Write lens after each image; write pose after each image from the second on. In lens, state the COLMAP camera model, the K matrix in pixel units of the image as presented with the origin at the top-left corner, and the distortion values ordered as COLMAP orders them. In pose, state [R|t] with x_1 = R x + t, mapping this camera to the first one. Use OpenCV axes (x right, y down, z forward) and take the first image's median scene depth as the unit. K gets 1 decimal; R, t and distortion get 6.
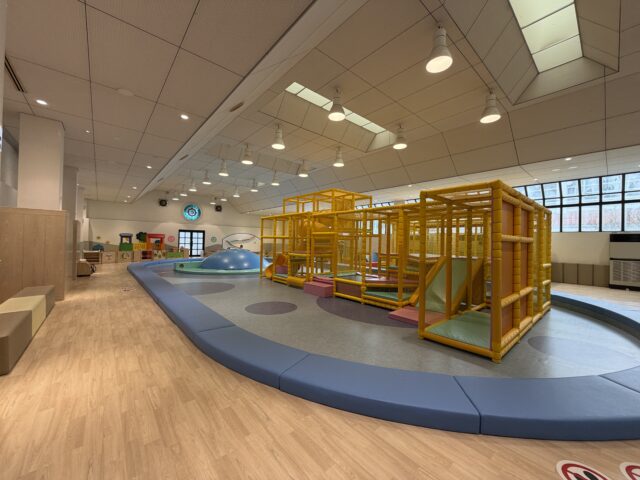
lens RADIAL K [[255.1, 0, 320.9], [0, 255.1, 239.8], [0, 0, 1]] dist [-0.001142, -0.000022]
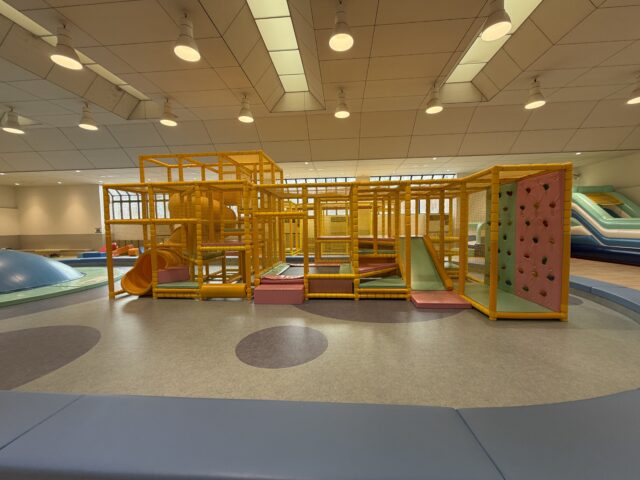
lens RADIAL K [[255.1, 0, 322.0], [0, 255.1, 240.2], [0, 0, 1]] dist [-0.001142, -0.000022]
pose [[0.710611, -0.067639, 0.700327, -0.415736], [0.022746, 0.997057, 0.073218, -0.000915], [-0.703218, -0.036100, 0.710057, 0.445238]]
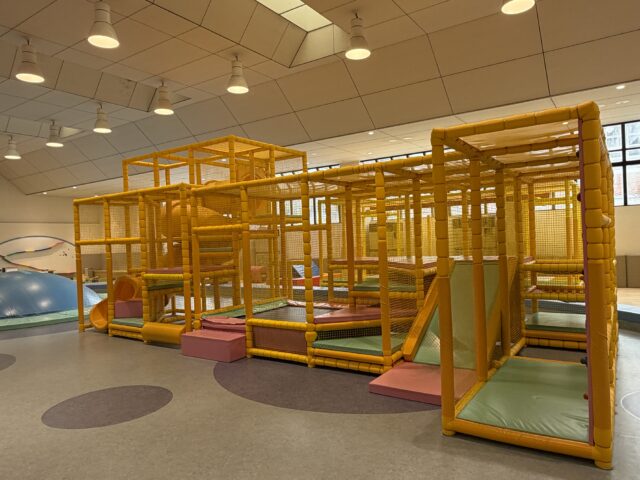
lens RADIAL K [[451.2, 0, 324.4], [0, 451.2, 242.4], [0, 0, 1]] dist [0.021678, -0.028621]
pose [[0.963382, -0.058169, 0.261746, -0.022620], [0.054797, 0.998294, 0.020166, -0.004388], [-0.262472, -0.005084, 0.964926, 0.132788]]
